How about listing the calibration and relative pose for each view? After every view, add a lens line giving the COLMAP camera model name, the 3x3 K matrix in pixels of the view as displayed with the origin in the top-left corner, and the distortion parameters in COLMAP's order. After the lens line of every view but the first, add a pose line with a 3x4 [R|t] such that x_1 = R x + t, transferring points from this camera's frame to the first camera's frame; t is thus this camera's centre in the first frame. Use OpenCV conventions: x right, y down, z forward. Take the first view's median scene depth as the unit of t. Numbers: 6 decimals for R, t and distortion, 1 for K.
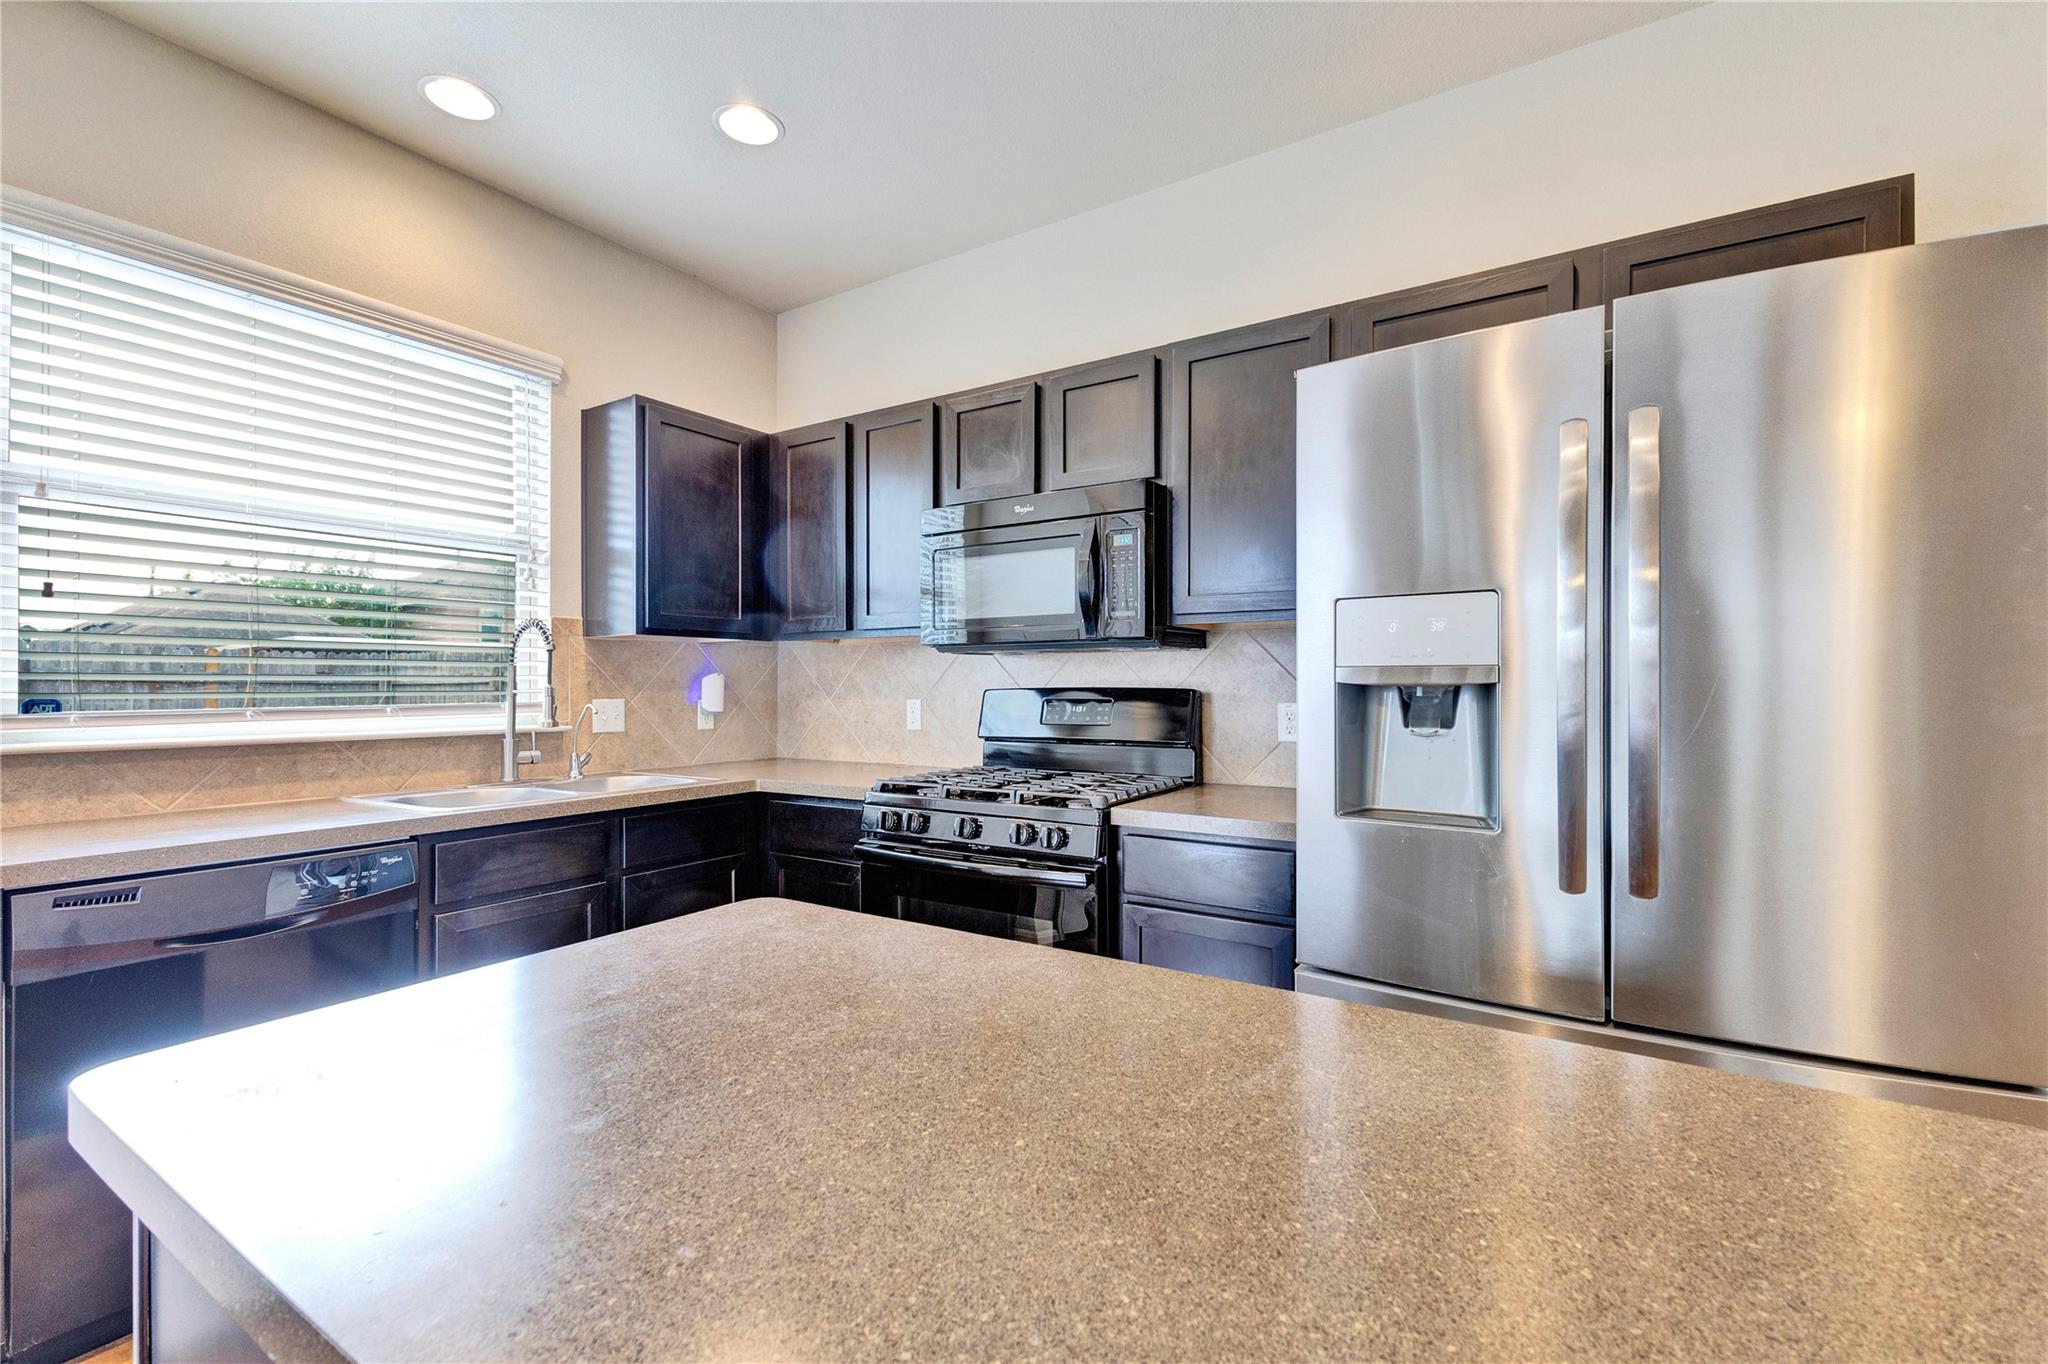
lens RADIAL K [[885.3, 0, 1038.5], [0, 885.3, 686.6], [0, 0, 1]] dist [0.010583, 0.000118]
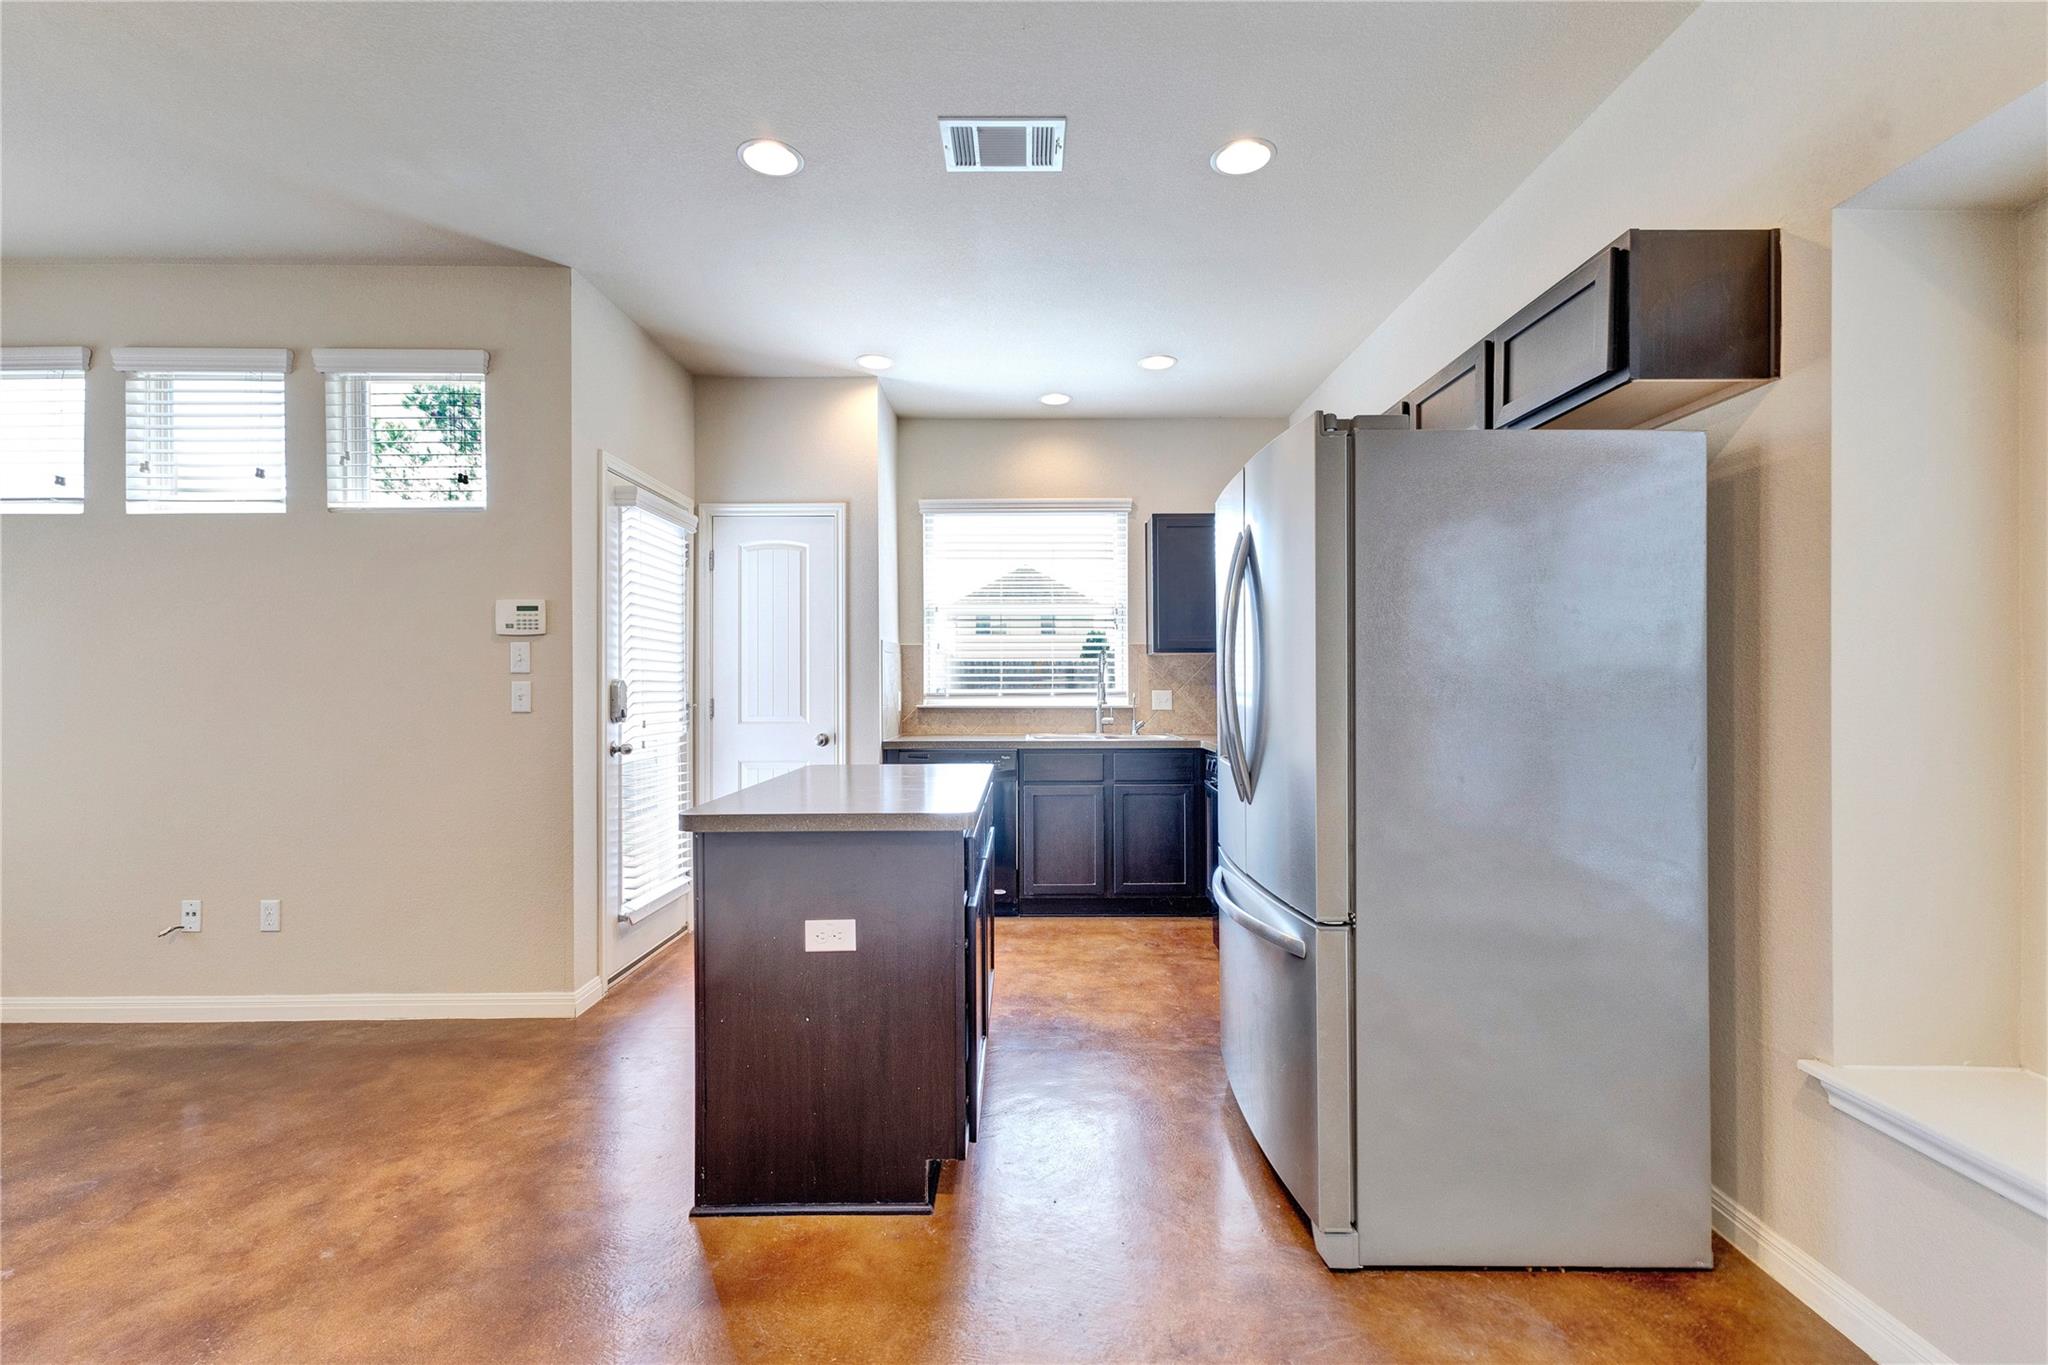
lens RADIAL K [[885.3, 0, 1021.6], [0, 885.3, 680.6], [0, 0, 1]] dist [0.010583, 0.000118]
pose [[0.541861, 0.000405, -0.840468, 0.858575], [-0.001314, 0.999999, -0.000366, -0.003791], [0.840467, 0.001303, 0.541861, -0.147406]]
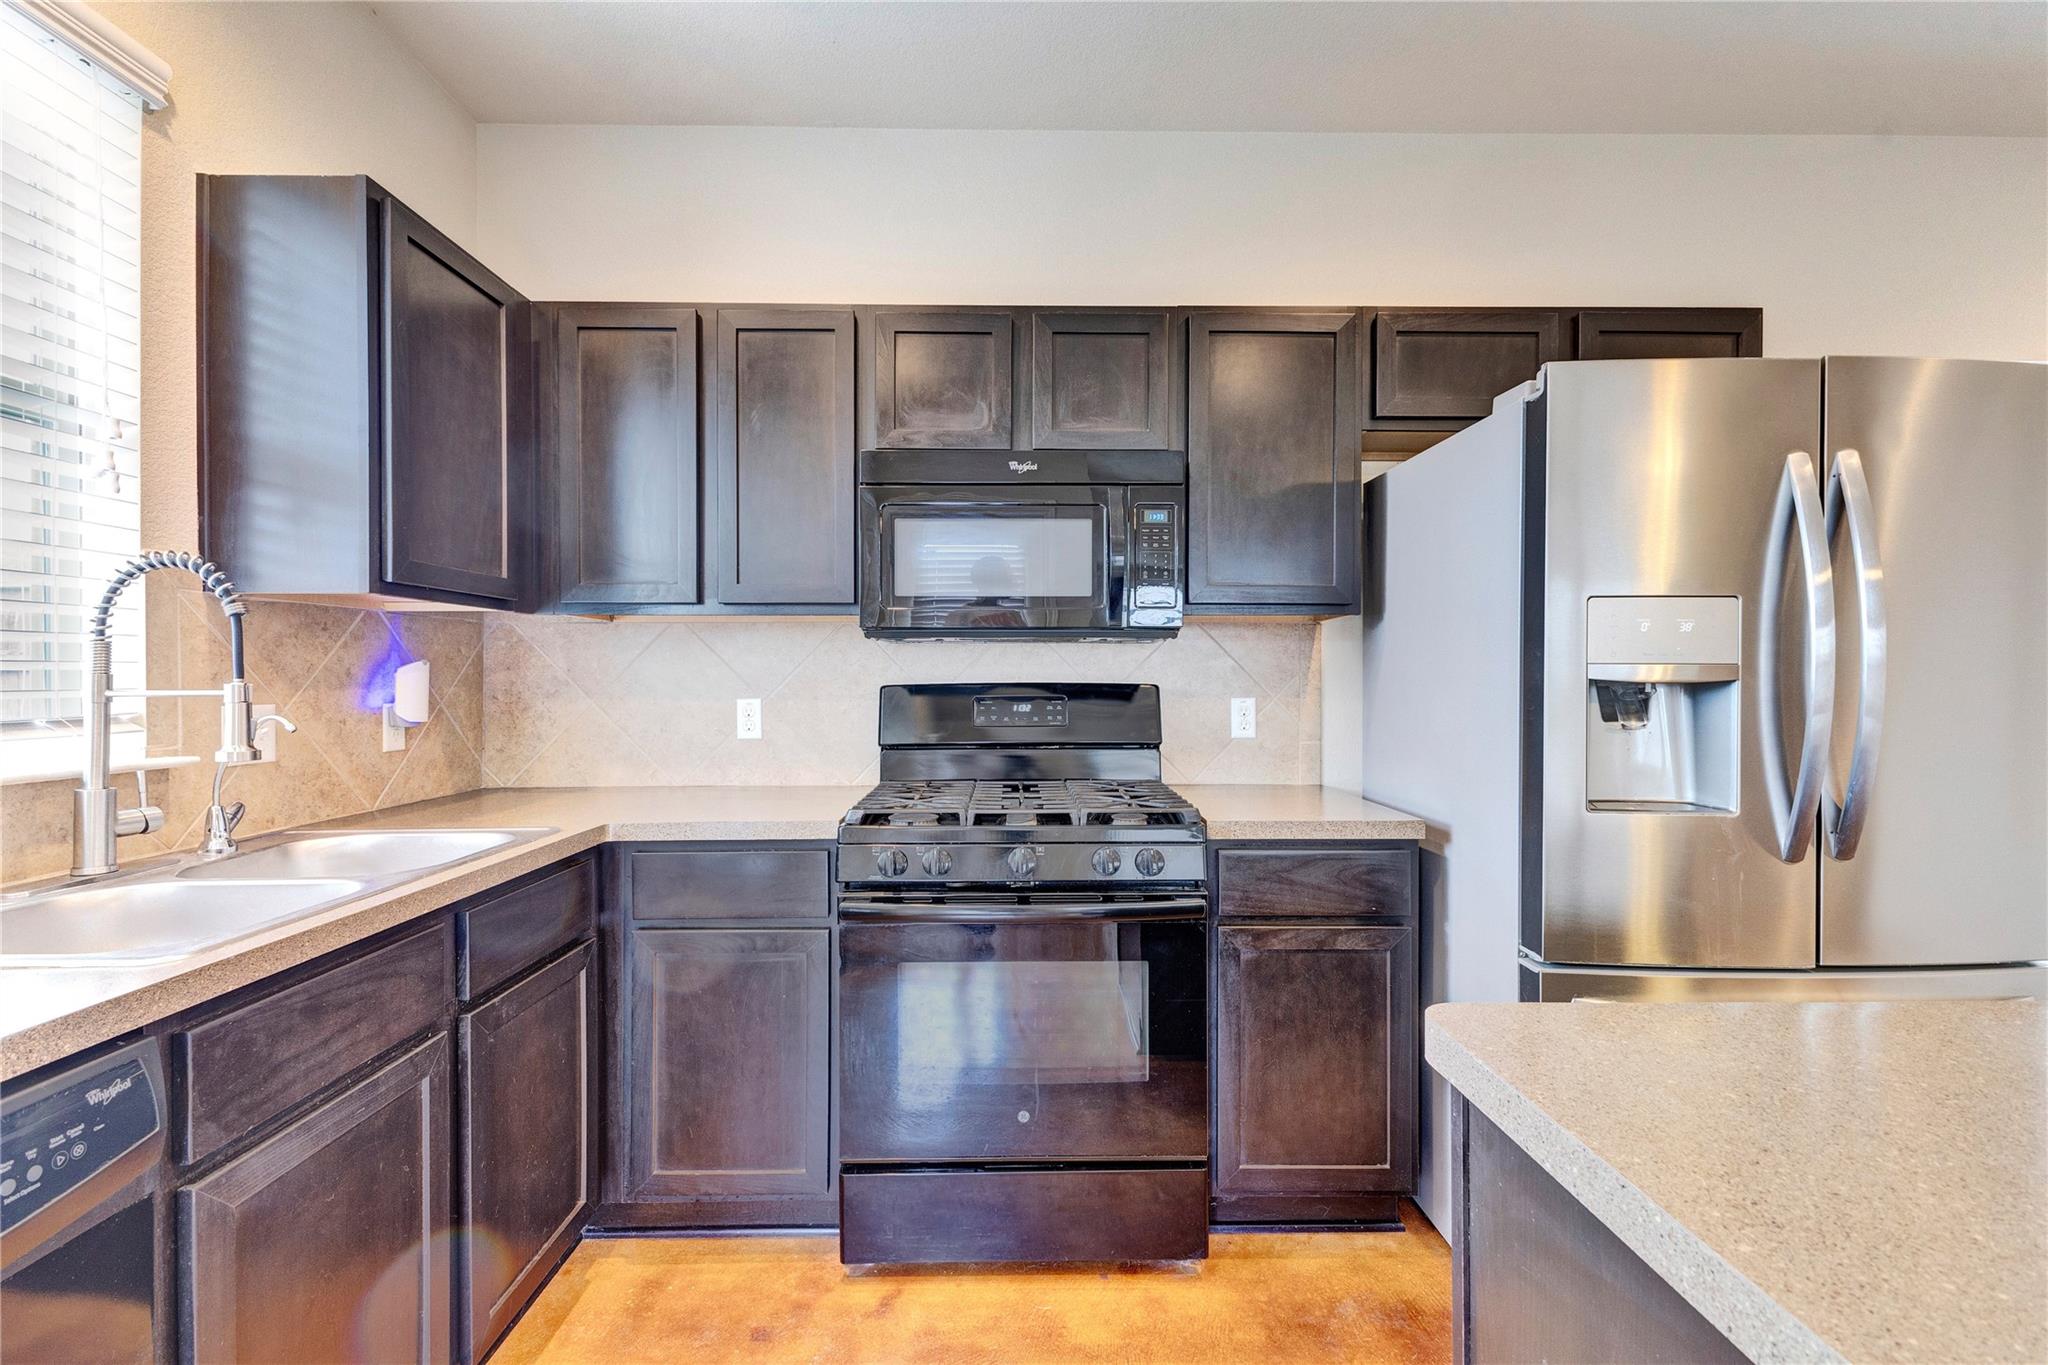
lens RADIAL K [[885.3, 0, 1032.8], [0, 885.3, 681.2], [0, 0, 1]] dist [0.010583, 0.000118]
pose [[0.834146, -0.000951, 0.551543, -0.417553], [-0.000334, 0.999997, 0.002229, -0.002448], [-0.551544, -0.002044, 0.834144, 0.278250]]
